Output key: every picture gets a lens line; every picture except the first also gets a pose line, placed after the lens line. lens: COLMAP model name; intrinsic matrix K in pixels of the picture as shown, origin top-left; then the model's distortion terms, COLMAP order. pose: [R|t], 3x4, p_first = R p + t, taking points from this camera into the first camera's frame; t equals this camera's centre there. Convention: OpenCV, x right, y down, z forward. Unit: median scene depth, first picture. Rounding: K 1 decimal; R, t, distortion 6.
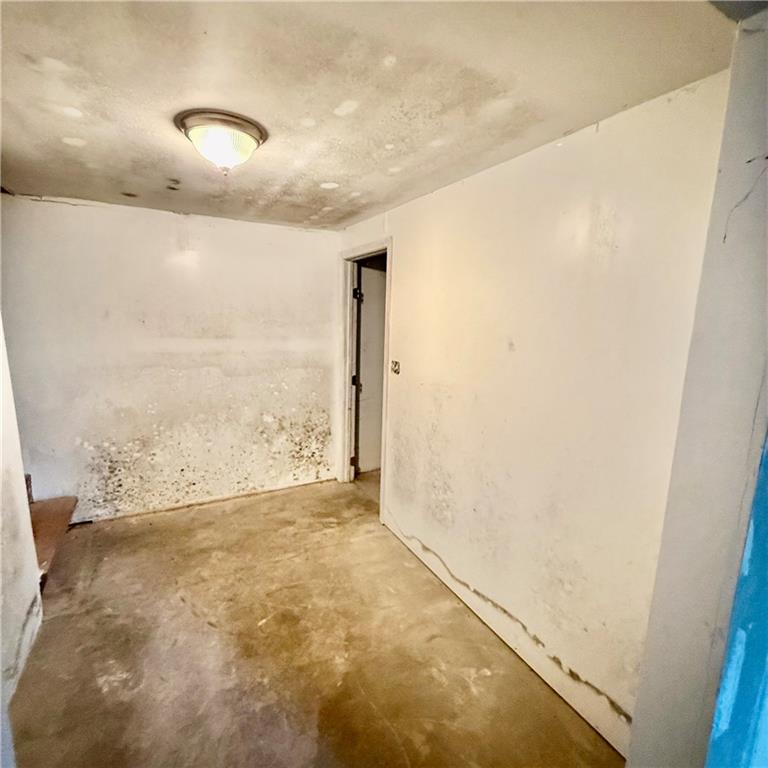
lens RADIAL K [[407.0, 0, 384.3], [0, 407.0, 383.0], [0, 0, 1]] dist [-0.001922, 0.000749]
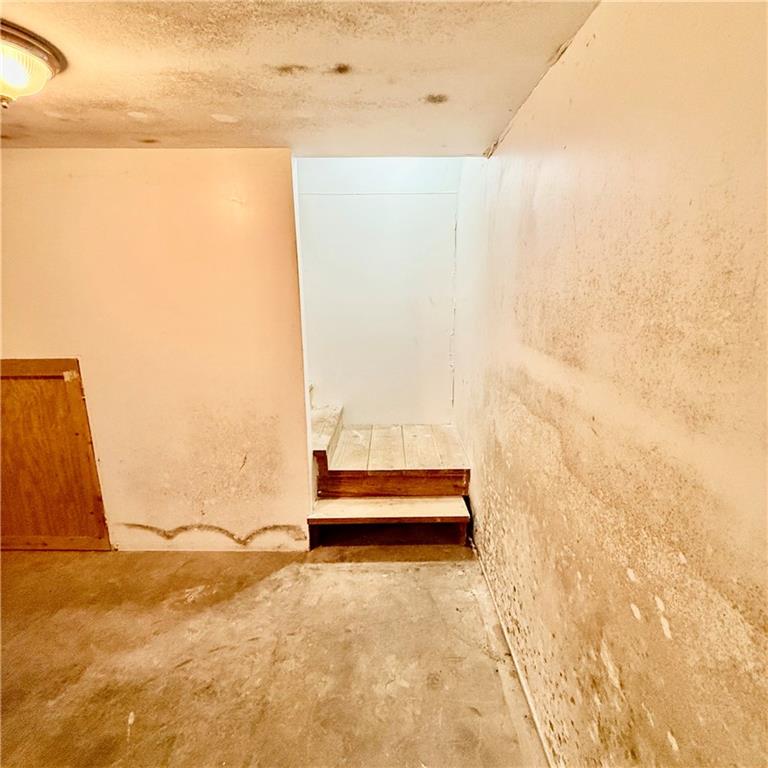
lens RADIAL K [[407.0, 0, 384.3], [0, 407.0, 383.0], [0, 0, 1]] dist [-0.001922, 0.000749]
pose [[-0.477280, 0.178492, -0.860433, 0.001397], [-0.152639, 0.947430, 0.281207, -0.175267], [0.865393, 0.265550, -0.424945, 1.047221]]
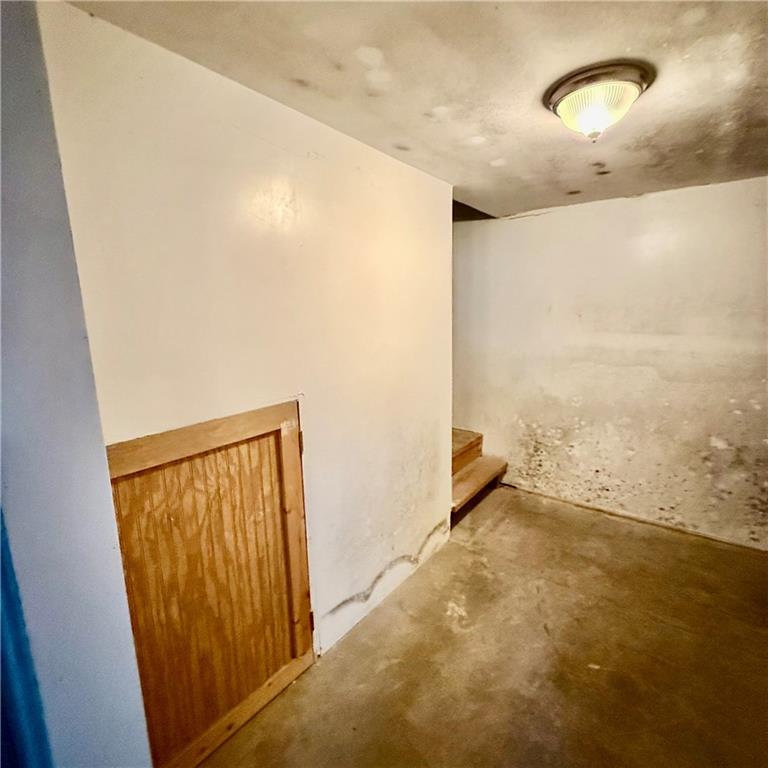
lens RADIAL K [[407.0, 0, 384.3], [0, 407.0, 383.0], [0, 0, 1]] dist [-0.001922, 0.000749]
pose [[0.411426, 0.132202, -0.901804, 0.140014], [-0.127487, 0.988045, 0.086682, -0.009875], [0.902483, 0.079305, 0.423362, 0.134612]]
